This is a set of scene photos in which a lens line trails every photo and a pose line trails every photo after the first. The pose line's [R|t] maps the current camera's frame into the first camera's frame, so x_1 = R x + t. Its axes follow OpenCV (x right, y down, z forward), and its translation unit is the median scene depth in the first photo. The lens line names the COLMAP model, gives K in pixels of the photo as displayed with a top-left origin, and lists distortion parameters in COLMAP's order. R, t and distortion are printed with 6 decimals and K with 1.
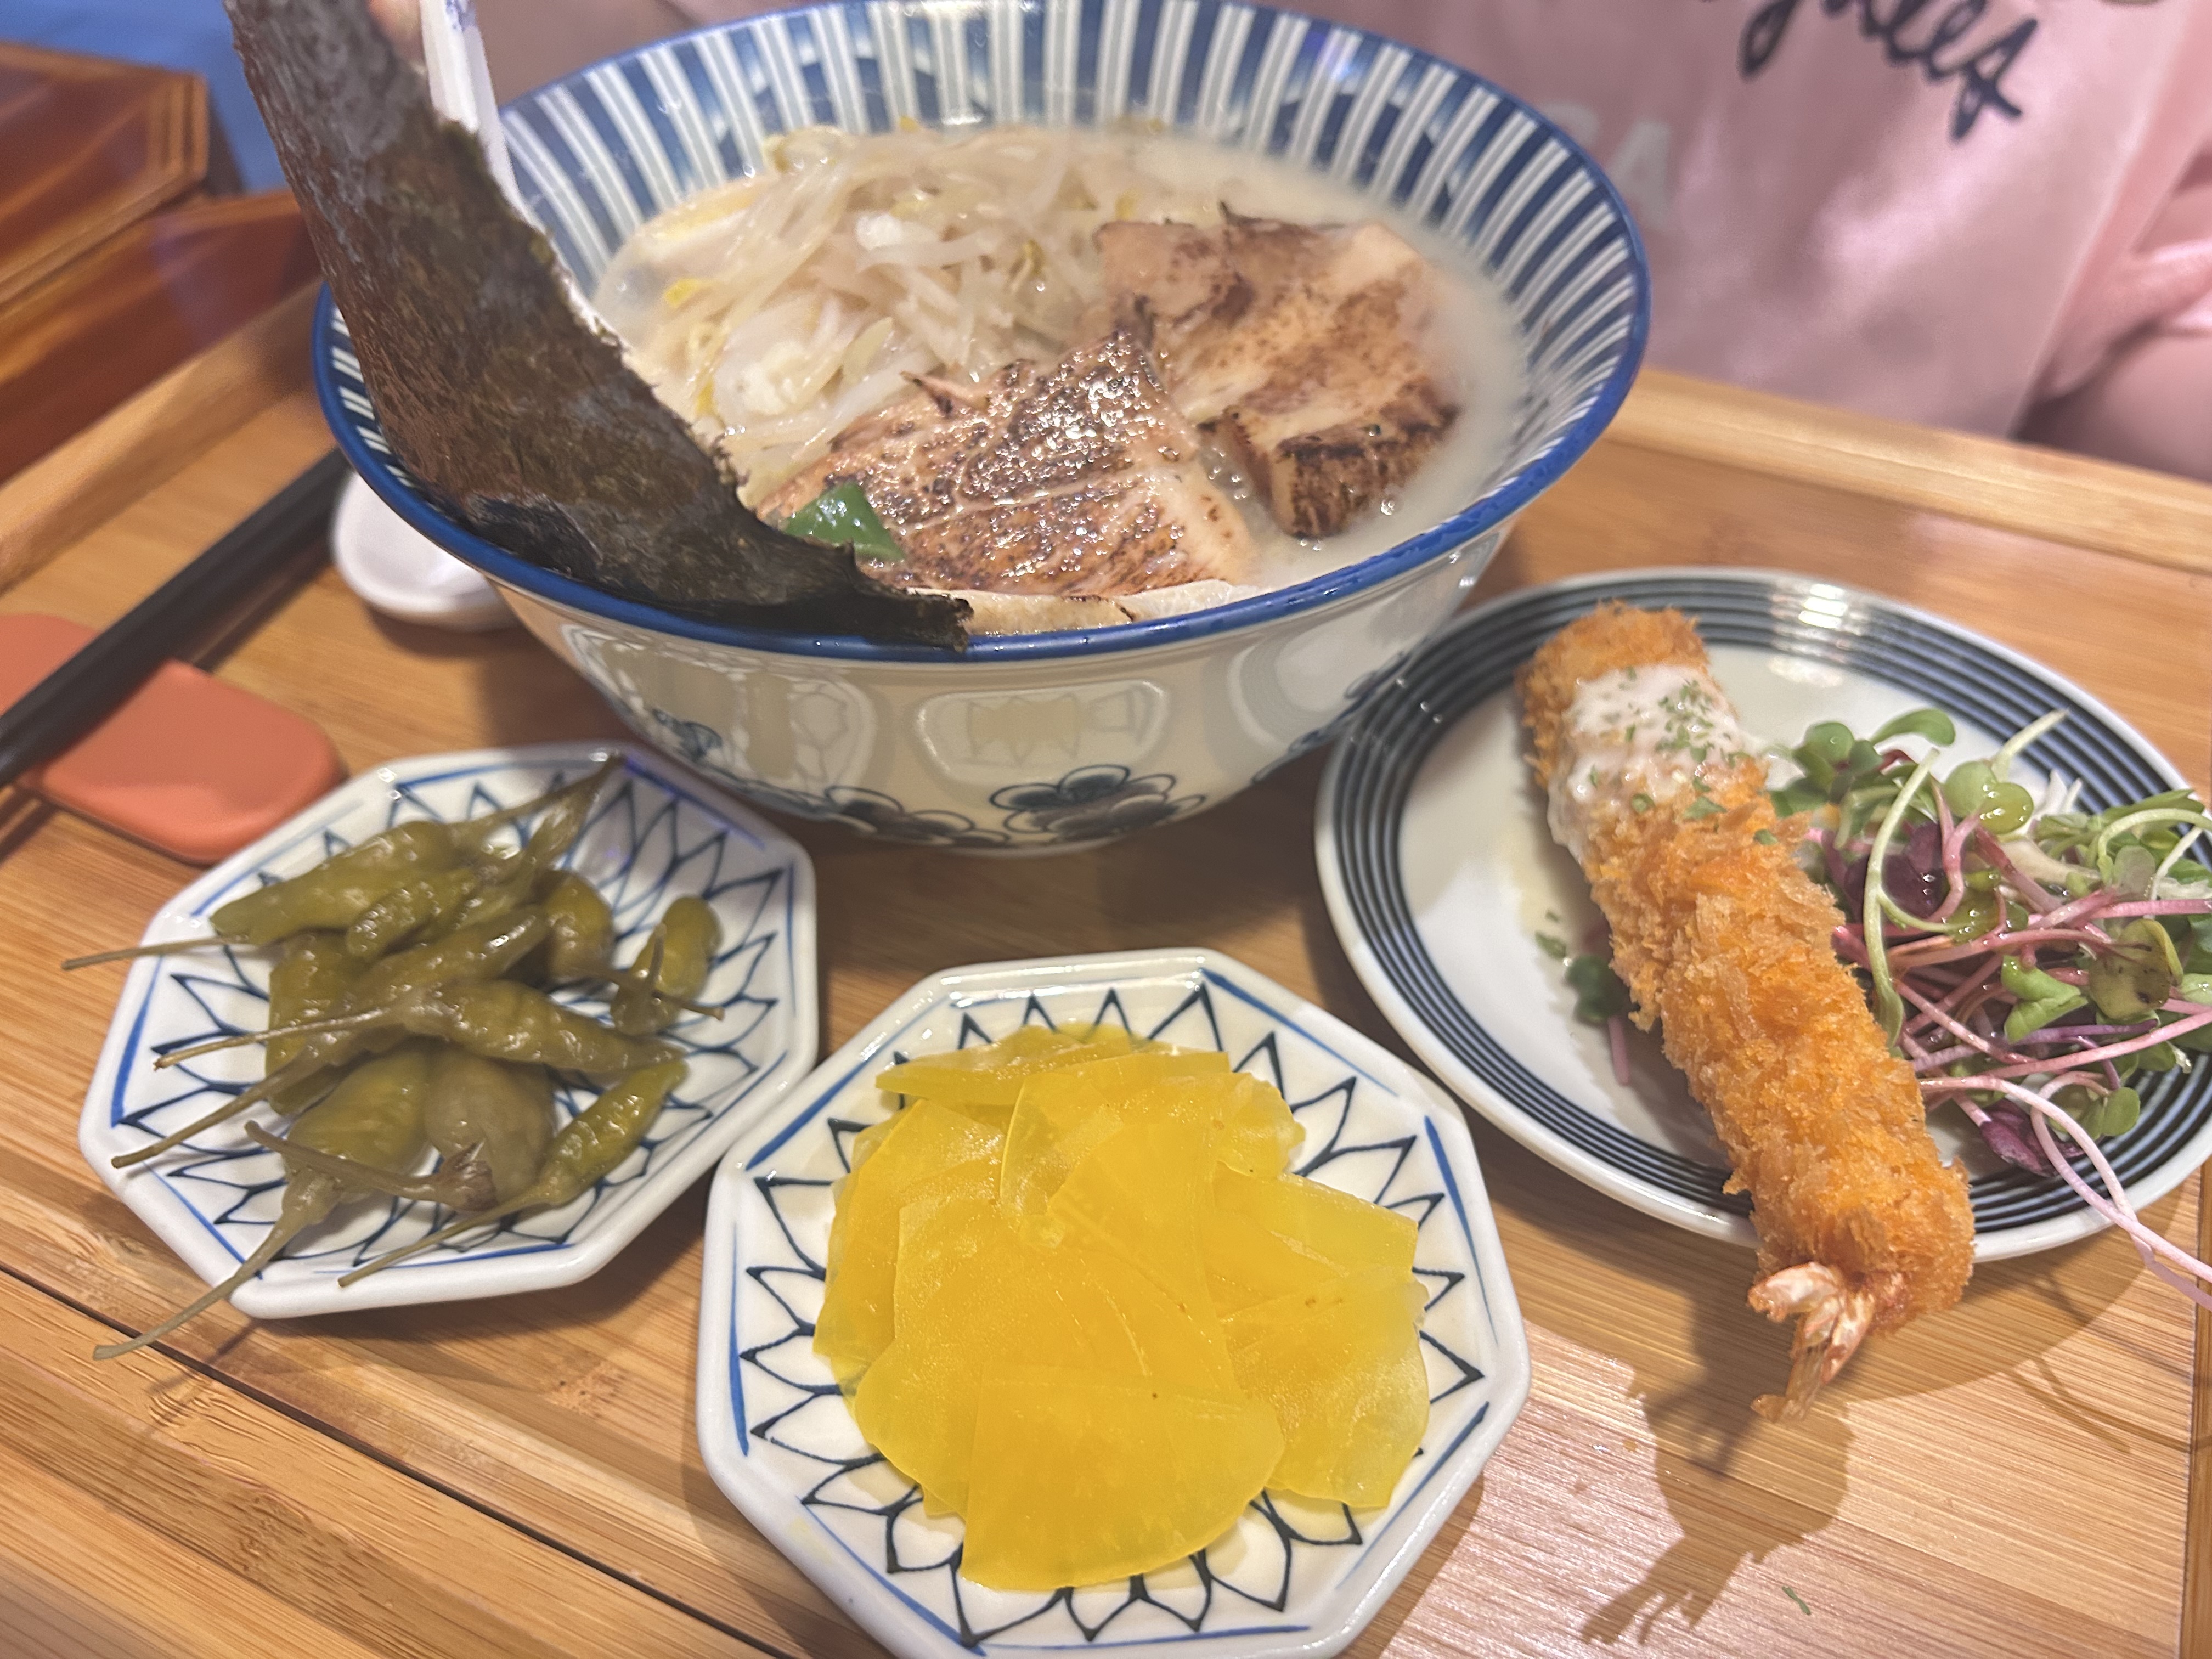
lens RADIAL K [[1680.7, 0, 1107.1], [0, 1680.7, 801.2], [0, 0, 1]] dist [0.003326, -0.034786]
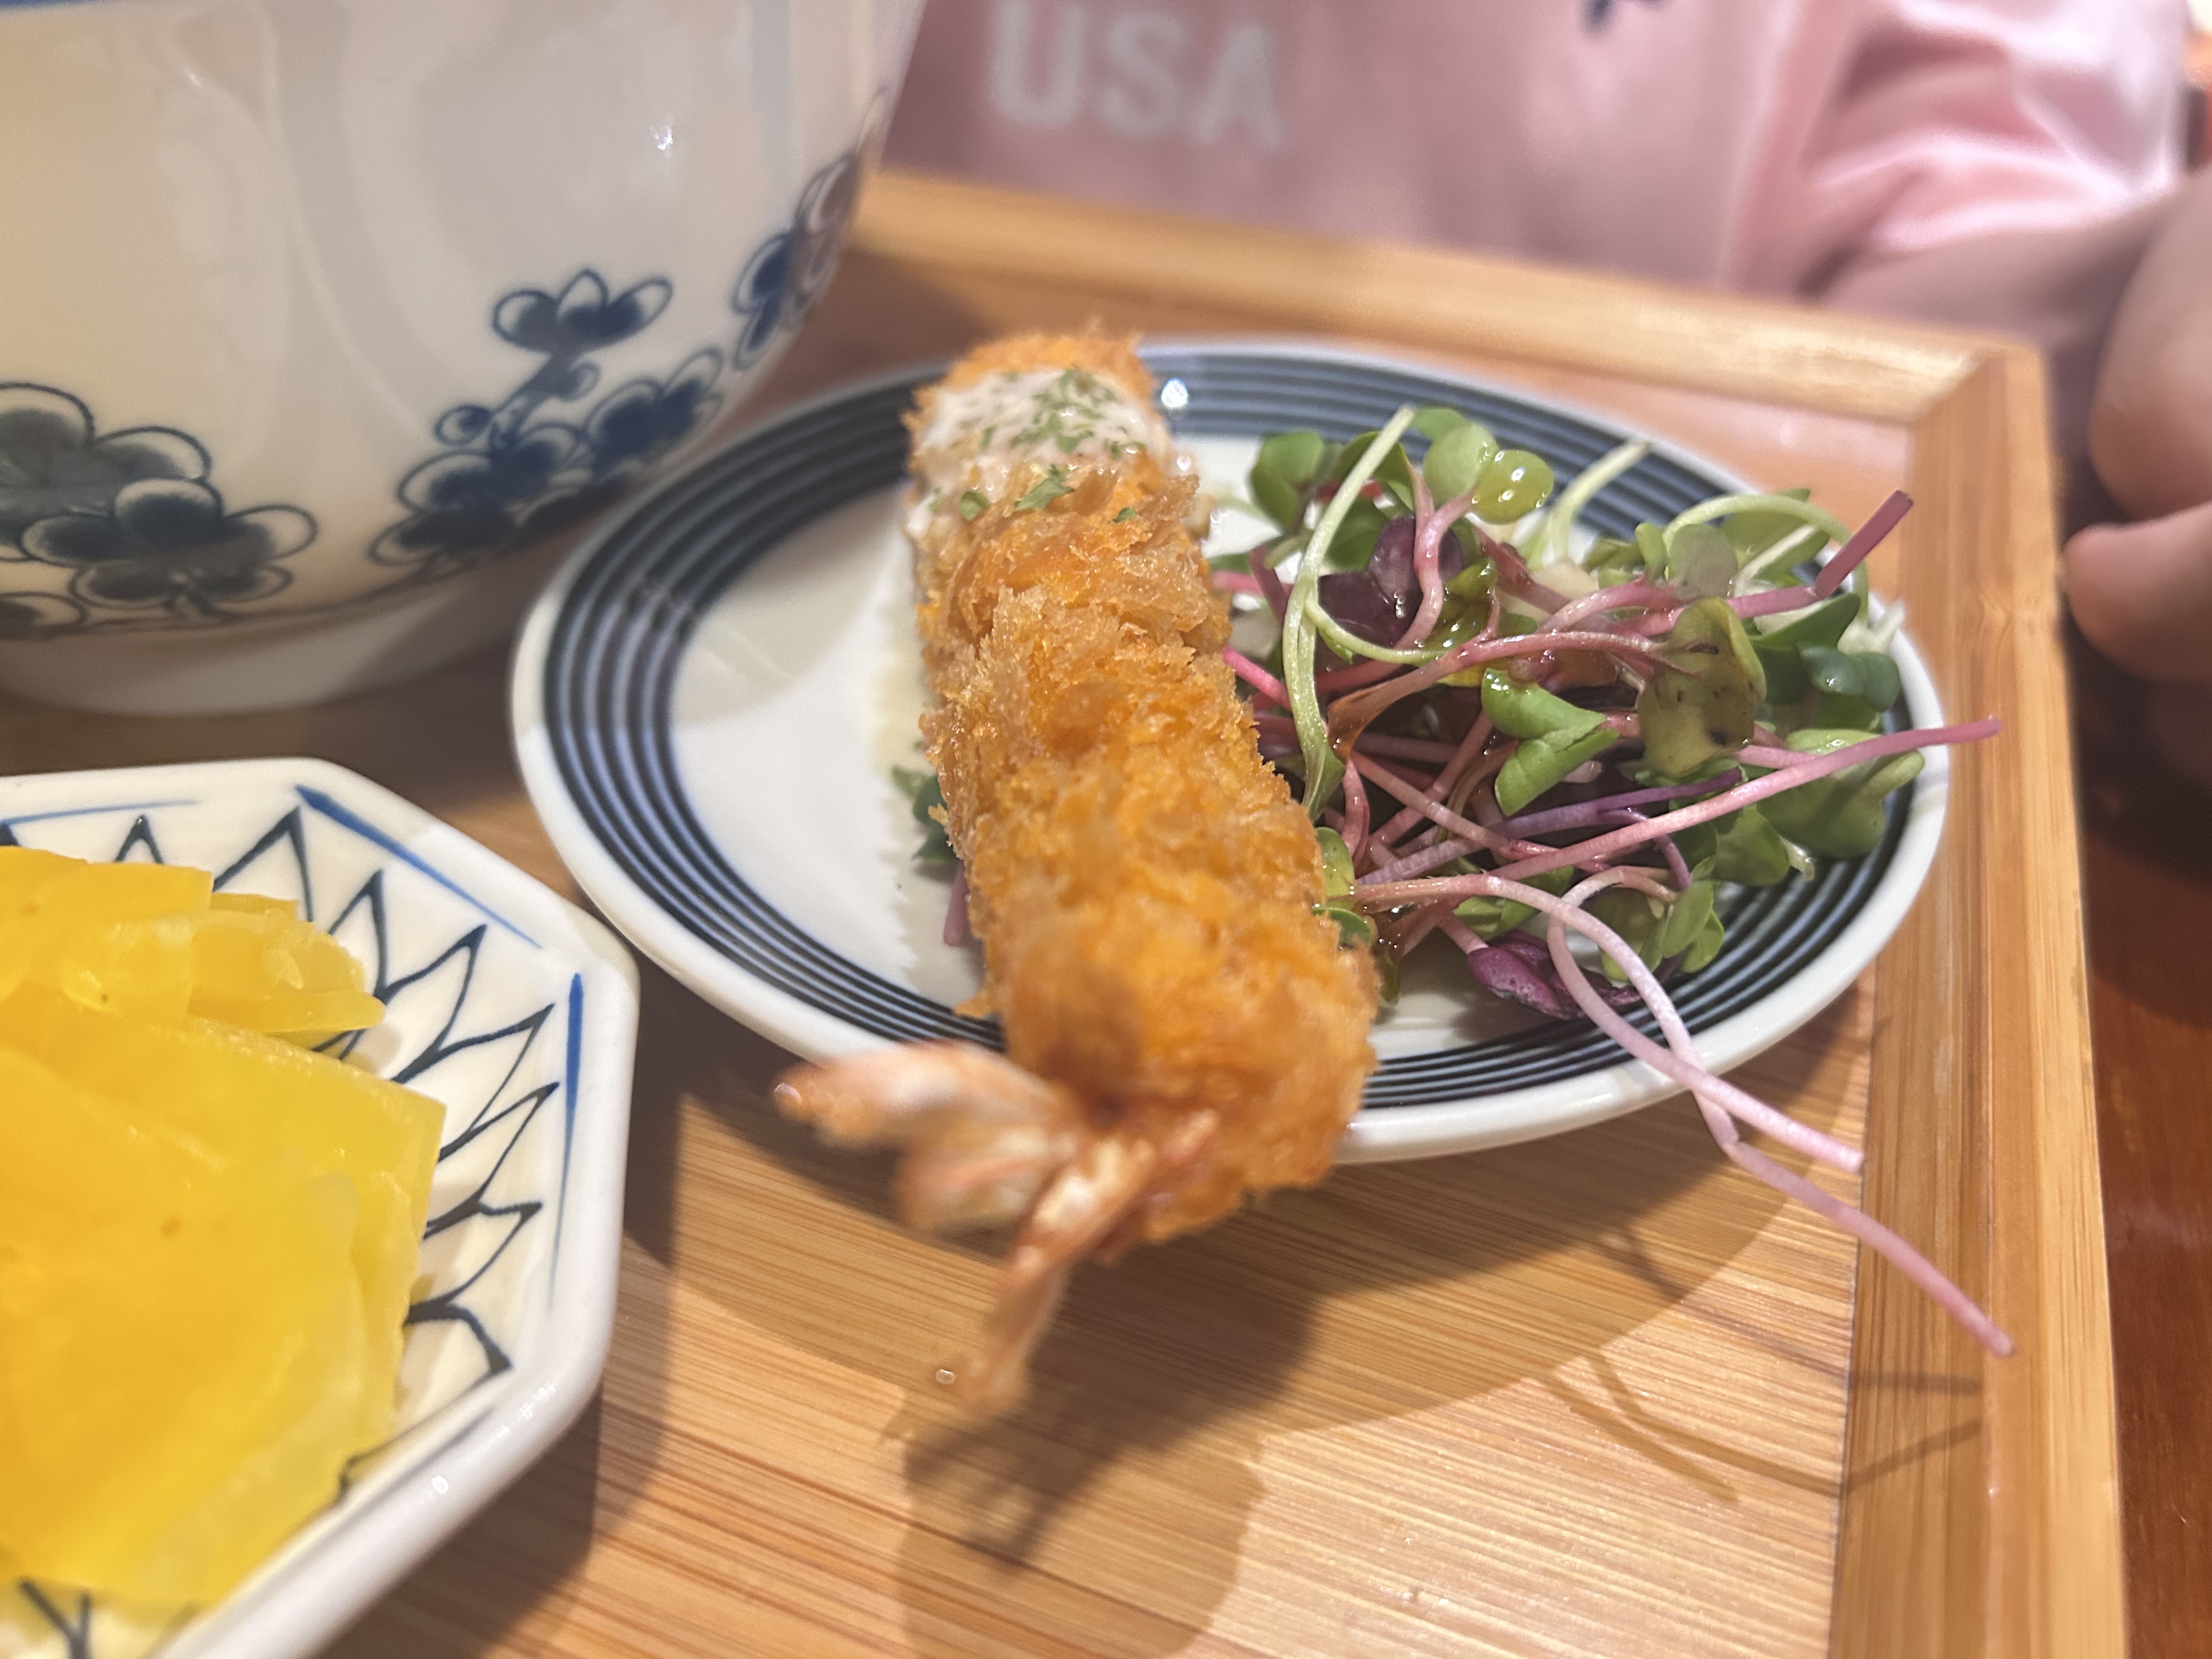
lens RADIAL K [[1726.3, 0, 1096.7], [0, 1726.3, 825.7], [0, 0, 1]] dist [-0.002071, -0.056477]
pose [[0.997750, -0.010399, 0.066237, 0.345600], [0.018946, 0.991366, -0.129746, 0.225468], [-0.064316, 0.130709, 0.989332, 0.387148]]
